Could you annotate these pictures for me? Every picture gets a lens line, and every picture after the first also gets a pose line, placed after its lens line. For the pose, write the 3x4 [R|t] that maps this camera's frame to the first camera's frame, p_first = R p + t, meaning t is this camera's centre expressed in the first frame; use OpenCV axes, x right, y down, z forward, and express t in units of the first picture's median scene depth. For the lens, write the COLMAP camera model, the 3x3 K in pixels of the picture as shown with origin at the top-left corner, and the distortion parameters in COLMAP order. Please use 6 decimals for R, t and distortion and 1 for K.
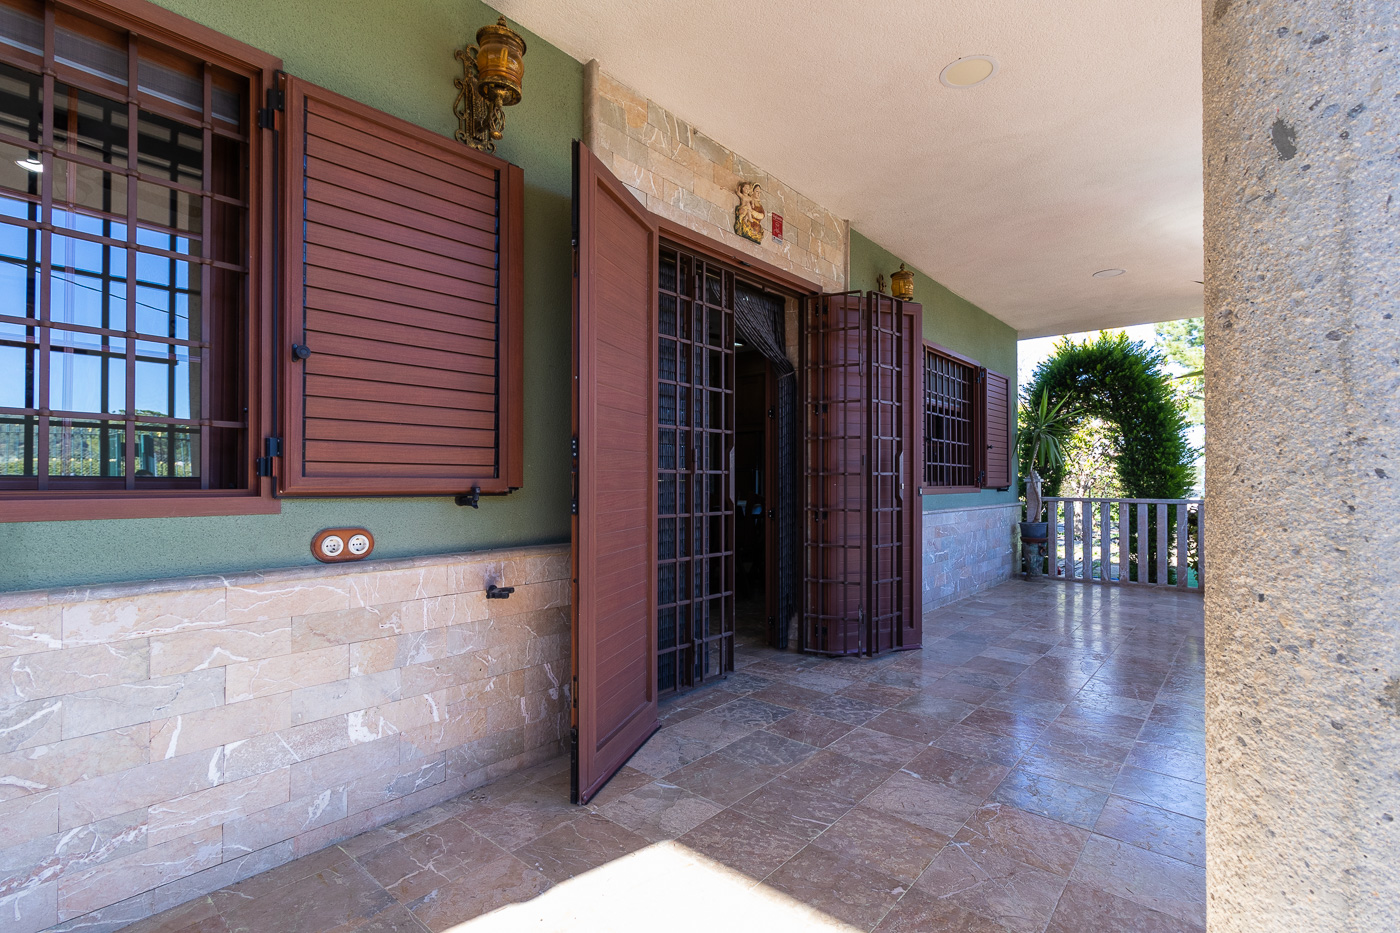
lens RADIAL K [[645.0, 0, 699.1], [0, 645.0, 468.5], [0, 0, 1]] dist [0.001002, -0.000069]
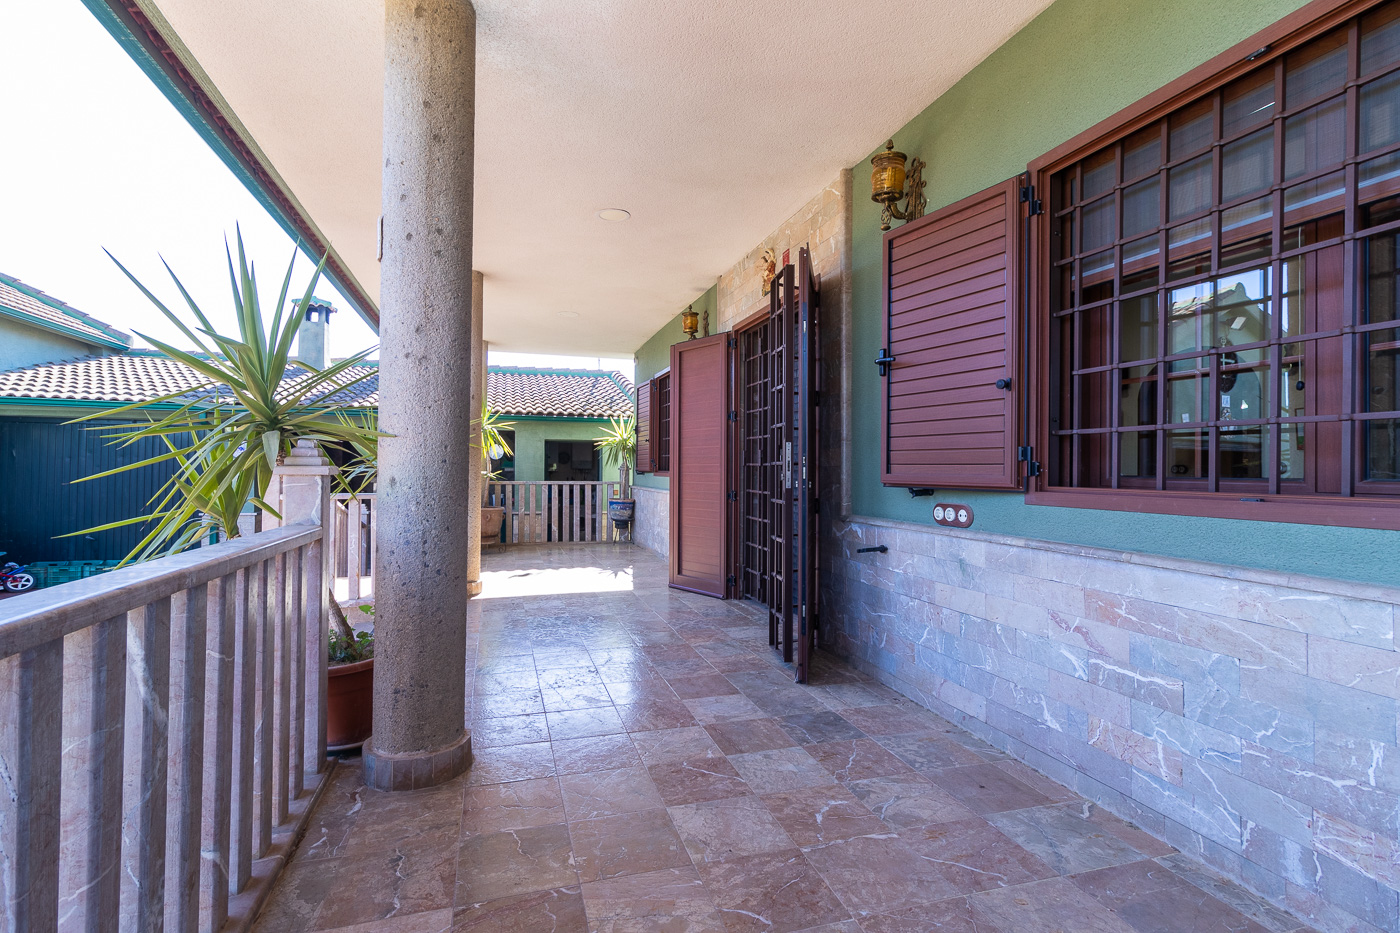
lens RADIAL K [[645.0, 0, 698.6], [0, 645.0, 467.0], [0, 0, 1]] dist [0.001002, -0.000069]
pose [[-0.529776, -0.008441, -0.848095, 1.214970], [0.000362, 0.999948, -0.010178, 0.023731], [0.848137, -0.005699, -0.529746, 1.482300]]
